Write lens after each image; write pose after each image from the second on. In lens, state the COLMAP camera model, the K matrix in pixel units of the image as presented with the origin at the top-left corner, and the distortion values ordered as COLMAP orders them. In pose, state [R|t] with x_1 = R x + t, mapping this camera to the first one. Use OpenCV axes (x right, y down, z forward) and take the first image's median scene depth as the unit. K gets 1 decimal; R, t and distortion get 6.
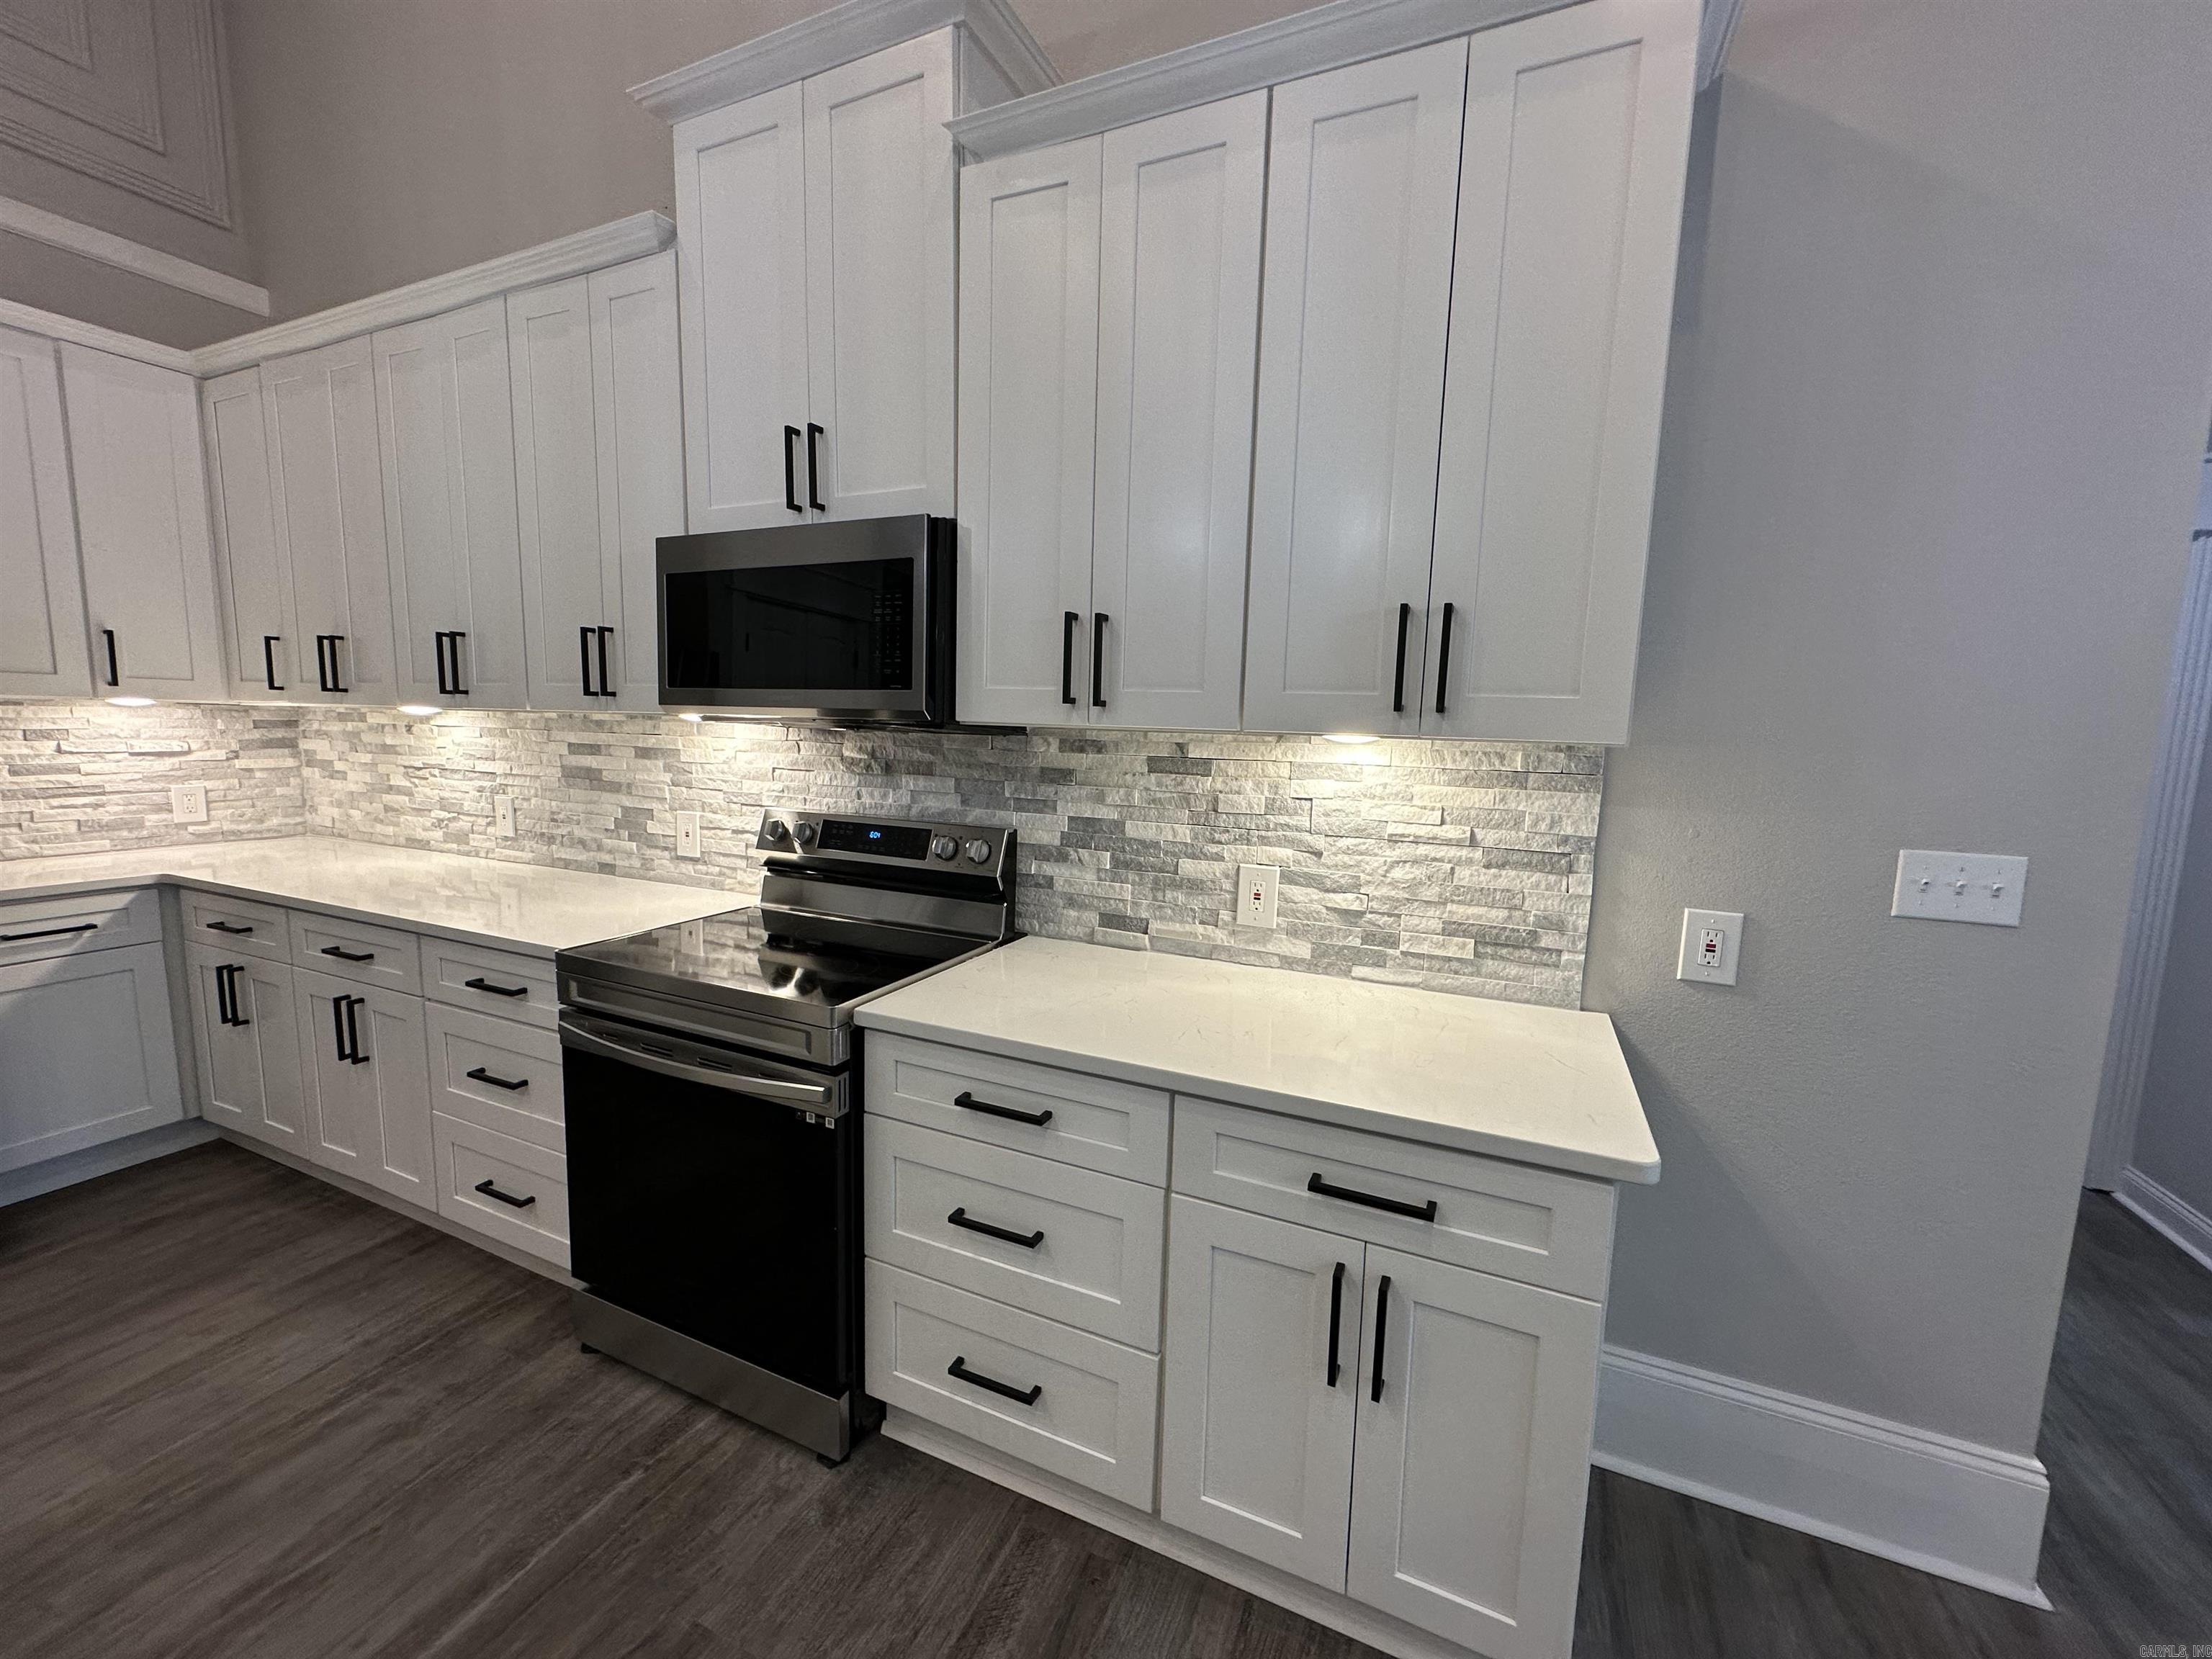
lens RADIAL K [[882.1, 0, 1105.7], [0, 882.1, 828.2], [0, 0, 1]] dist [-0.003256, 0.001203]
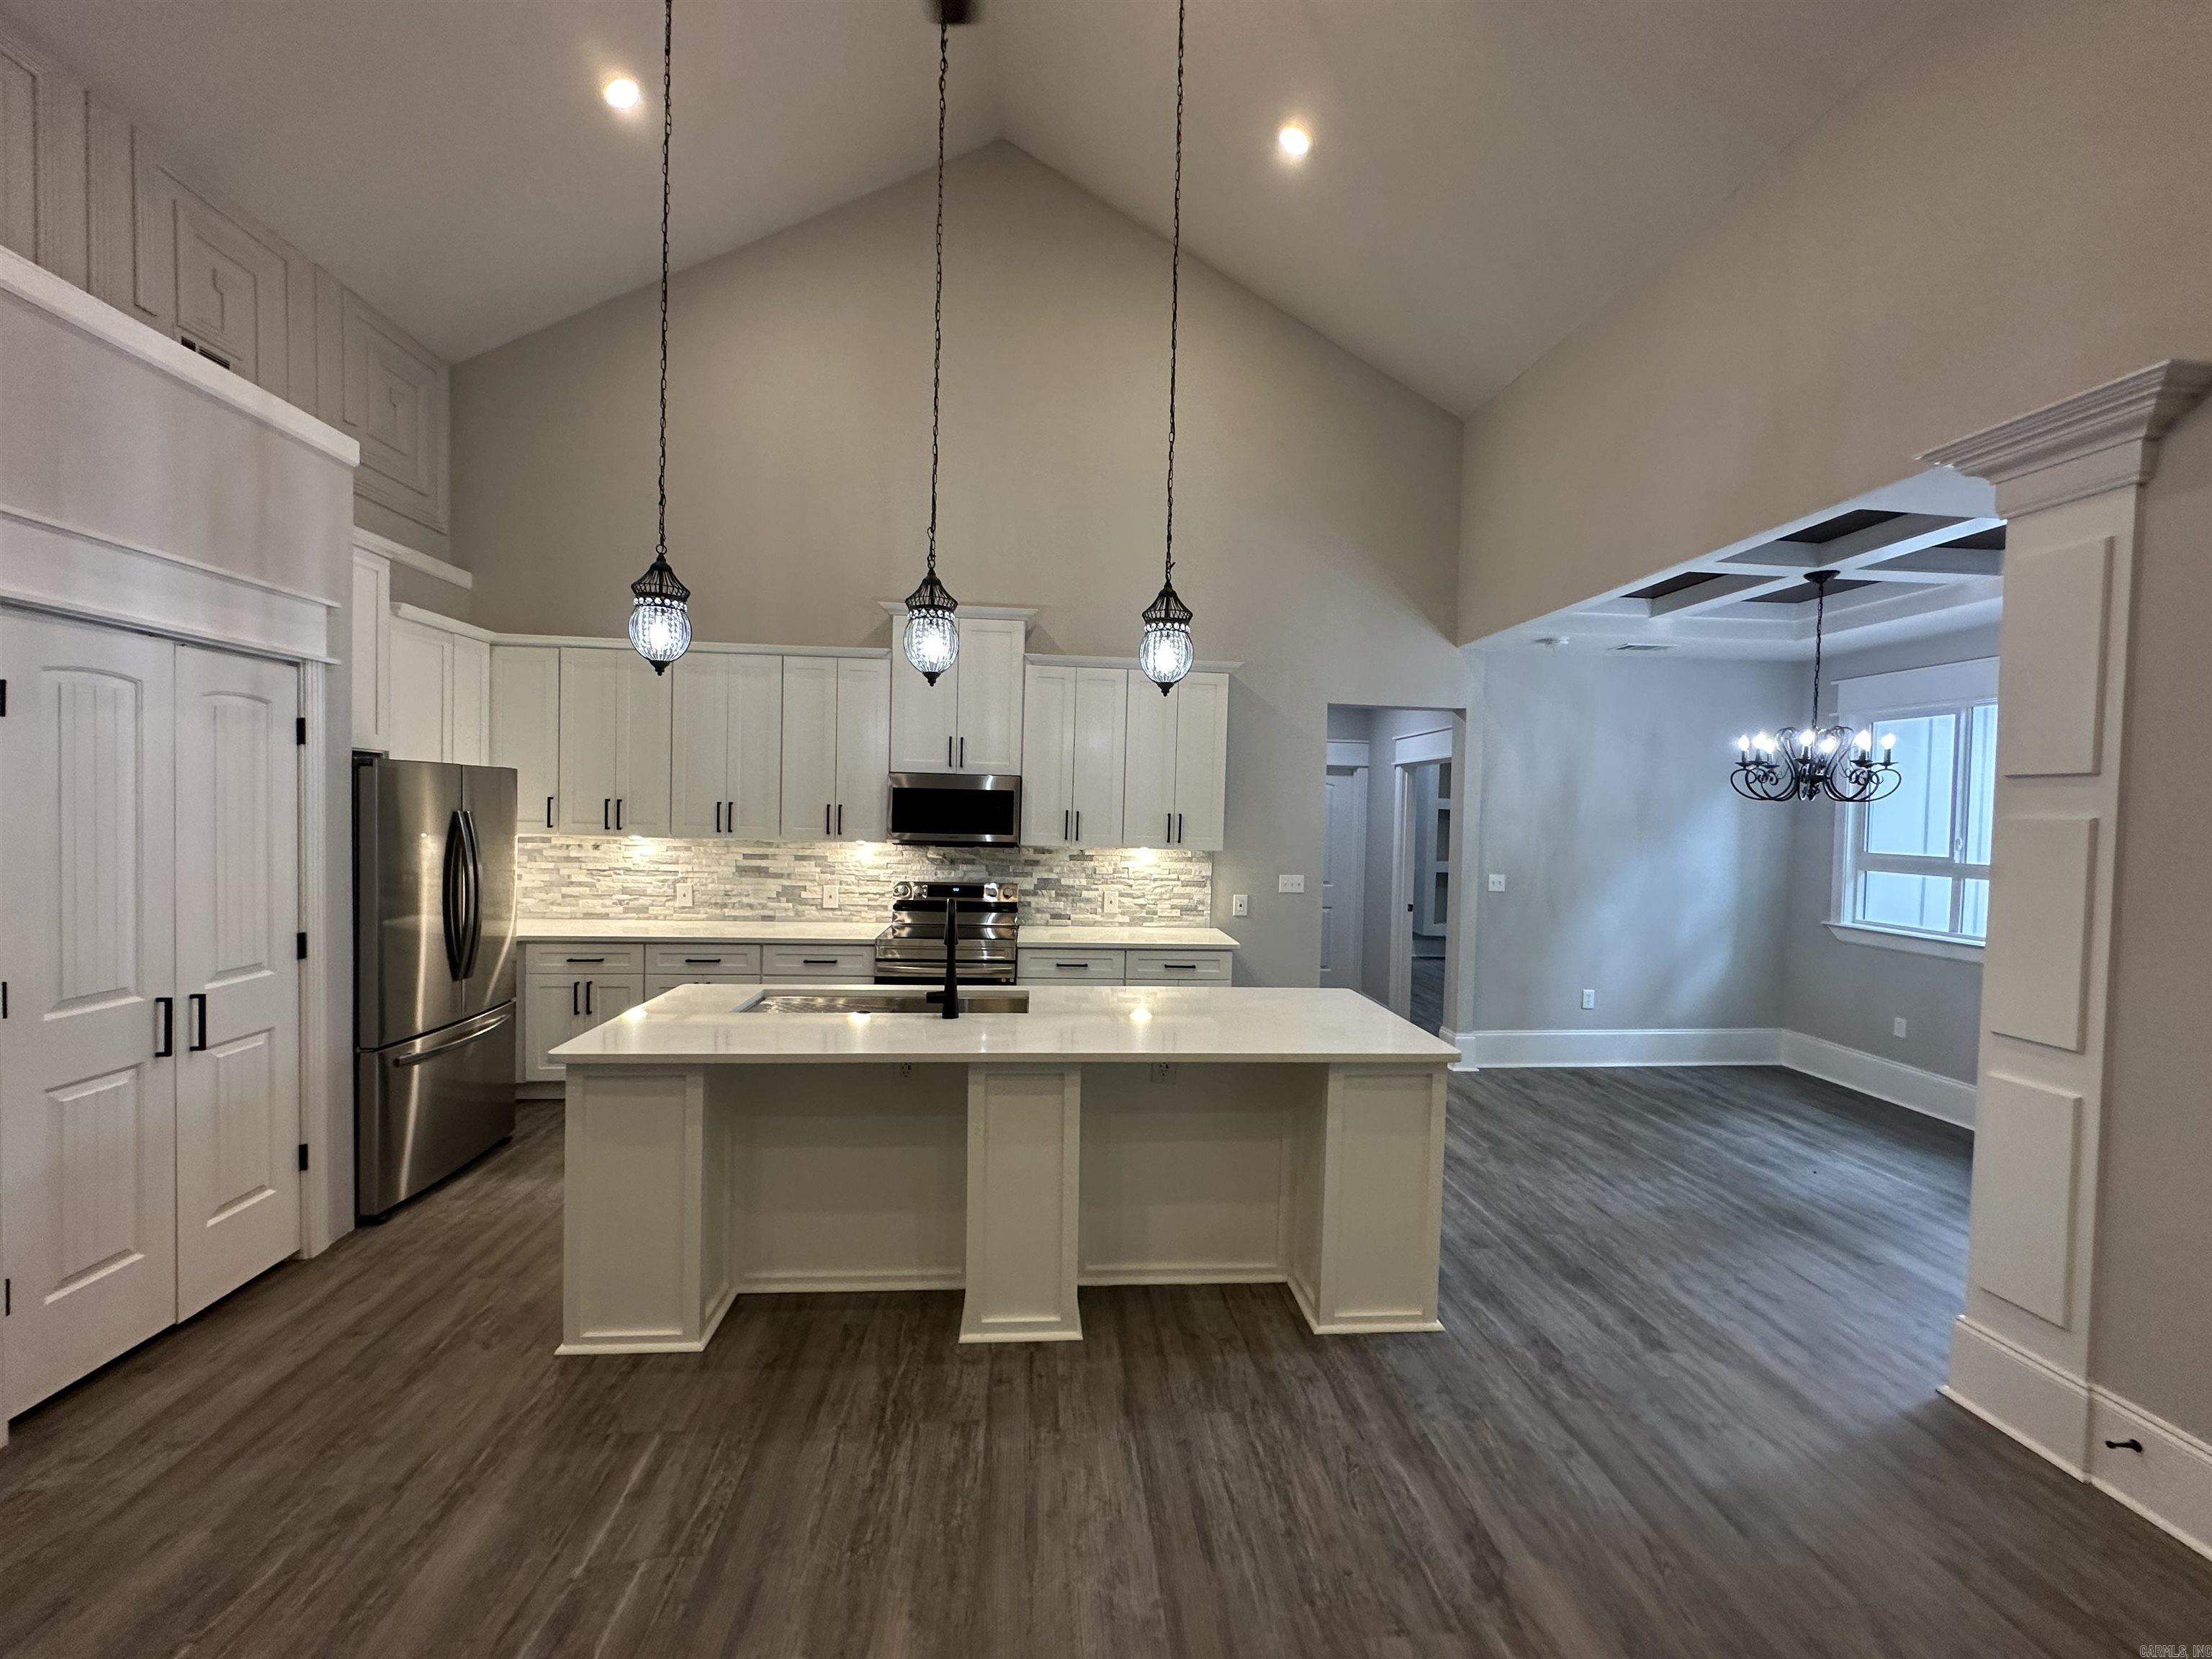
lens RADIAL K [[882.1, 0, 1105.1], [0, 882.1, 833.9], [0, 0, 1]] dist [-0.003256, 0.001203]
pose [[0.873139, -0.017205, 0.487168, -1.168443], [0.055276, 0.996426, -0.063879, 0.035225], [-0.484328, 0.082704, 0.870969, -1.429087]]
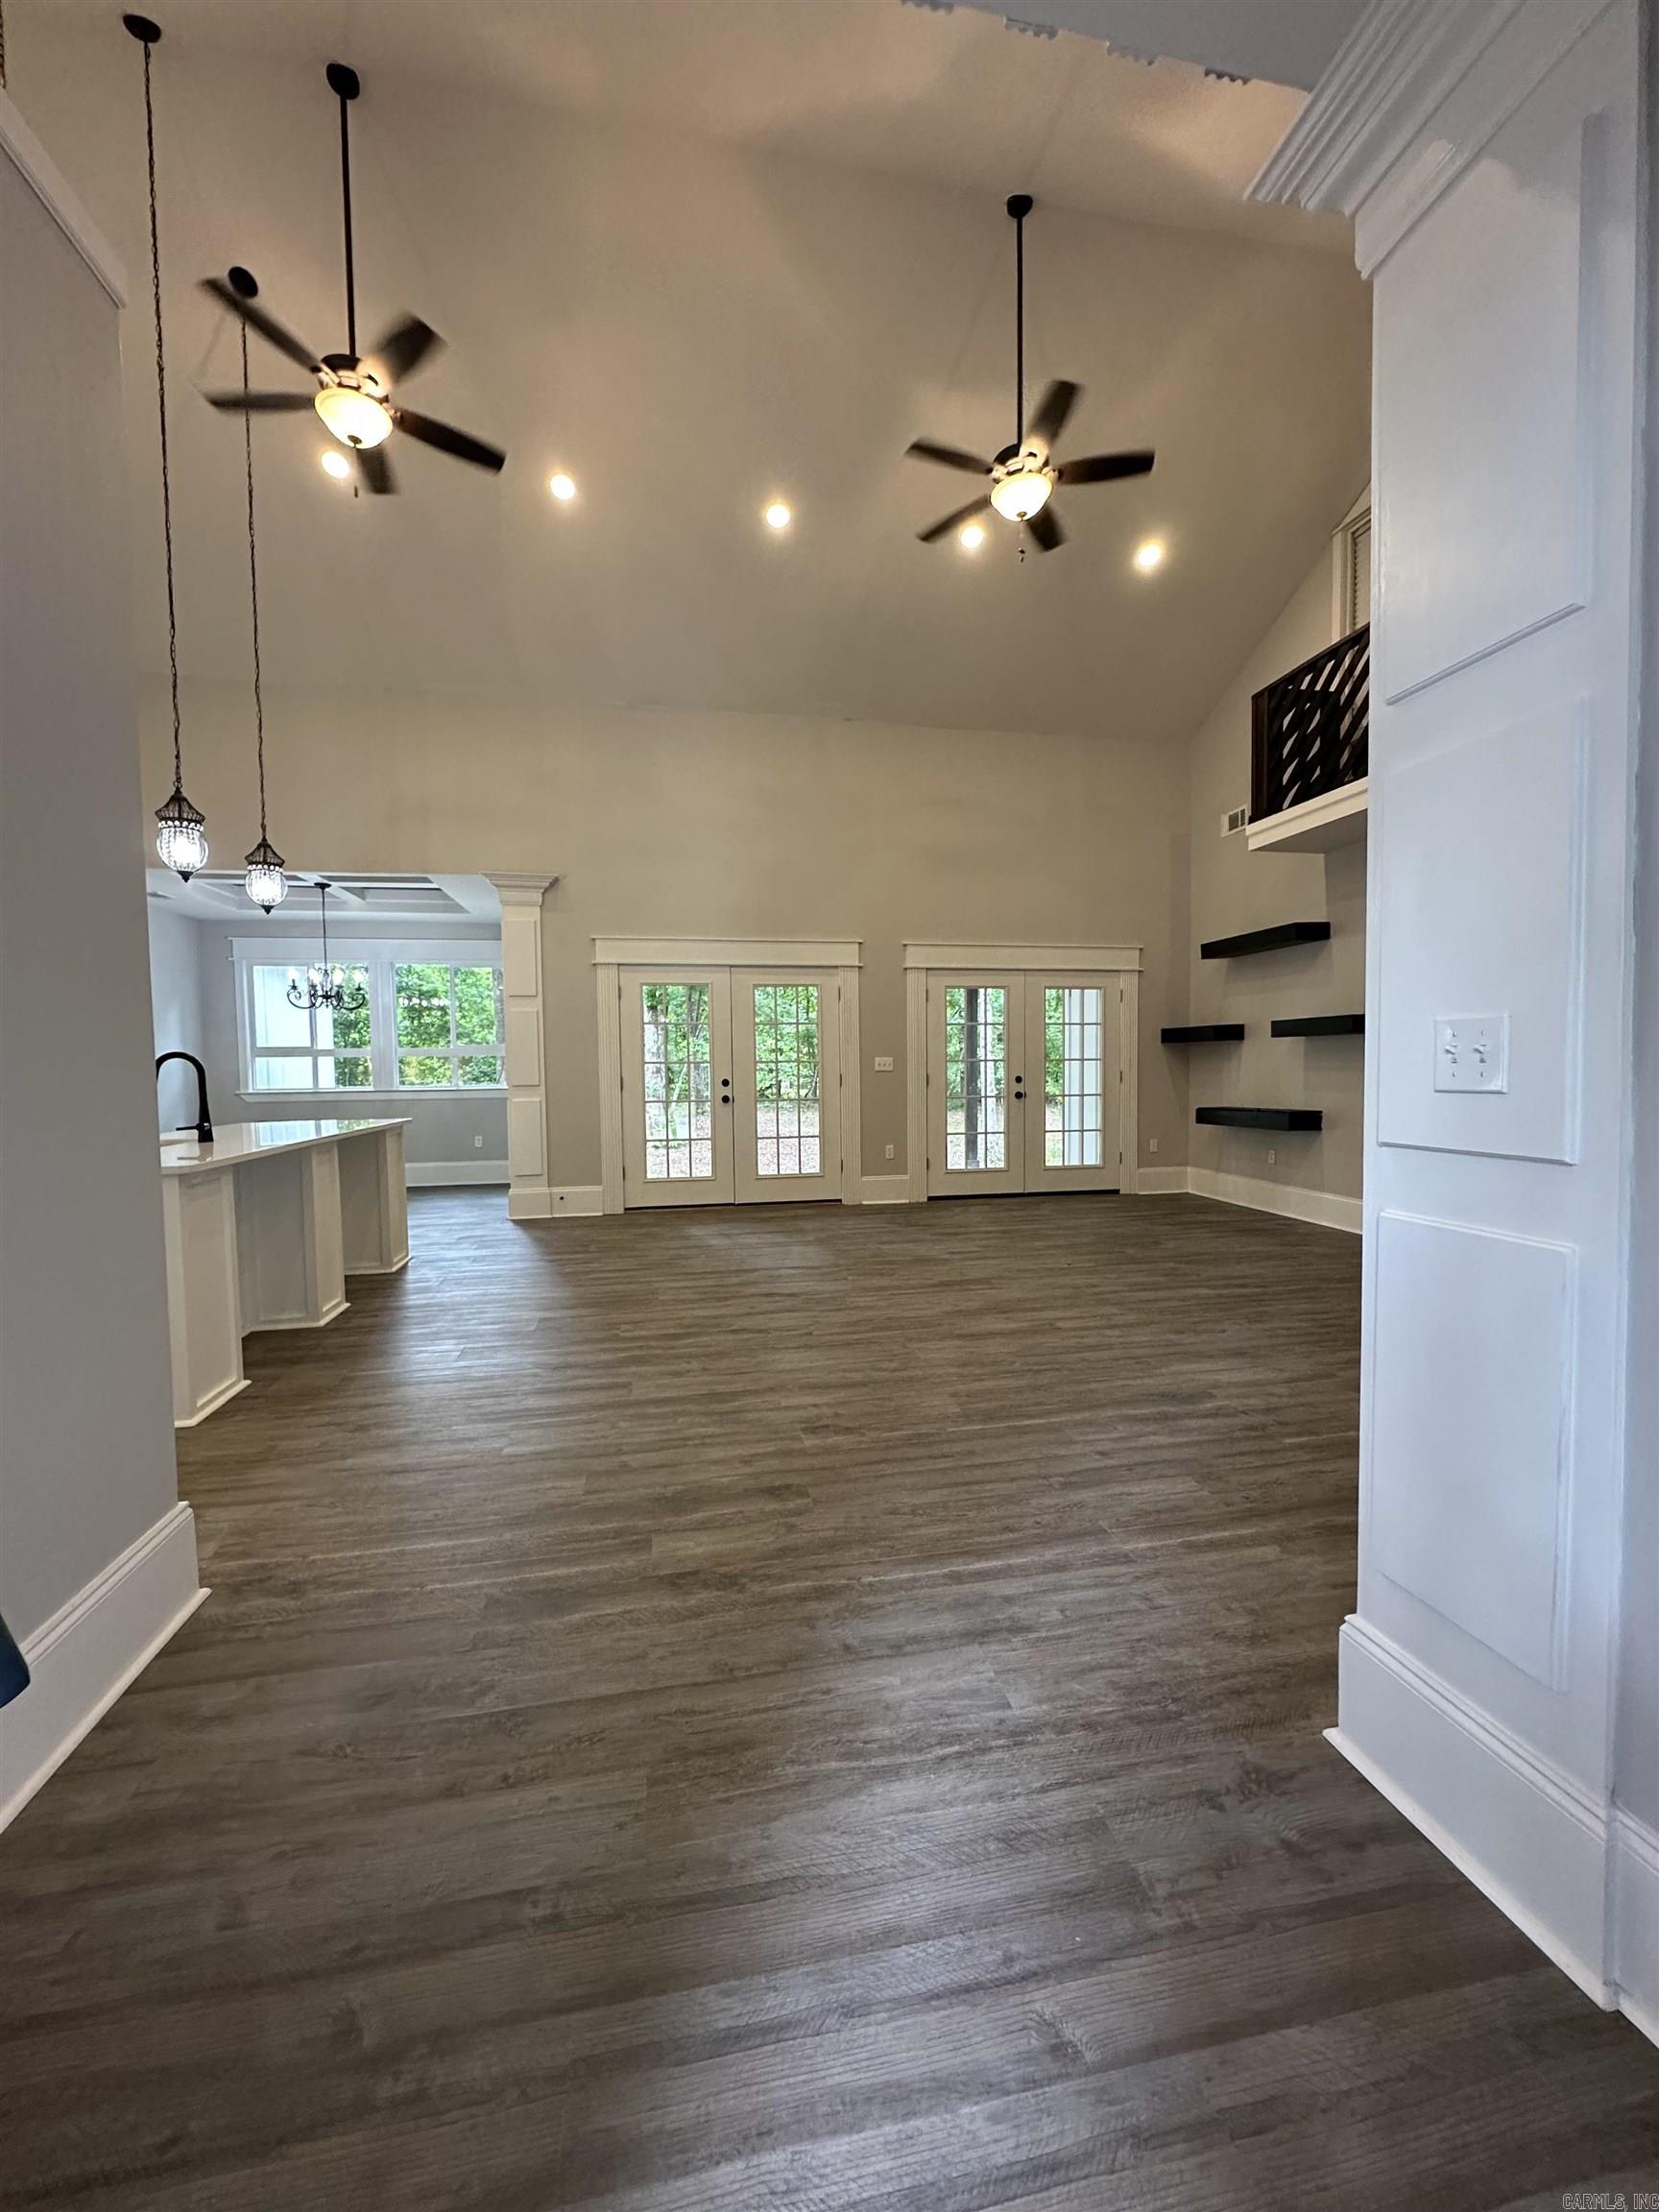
lens RADIAL K [[882.1, 0, 834.6], [0, 882.1, 1097.8], [0, 0, 1]] dist [-0.003256, 0.001203]
pose [[-0.579392, -0.045746, 0.813764, -3.062818], [0.099436, 0.986998, 0.126282, 0.033175], [-0.808961, 0.154084, -0.567310, 0.003124]]
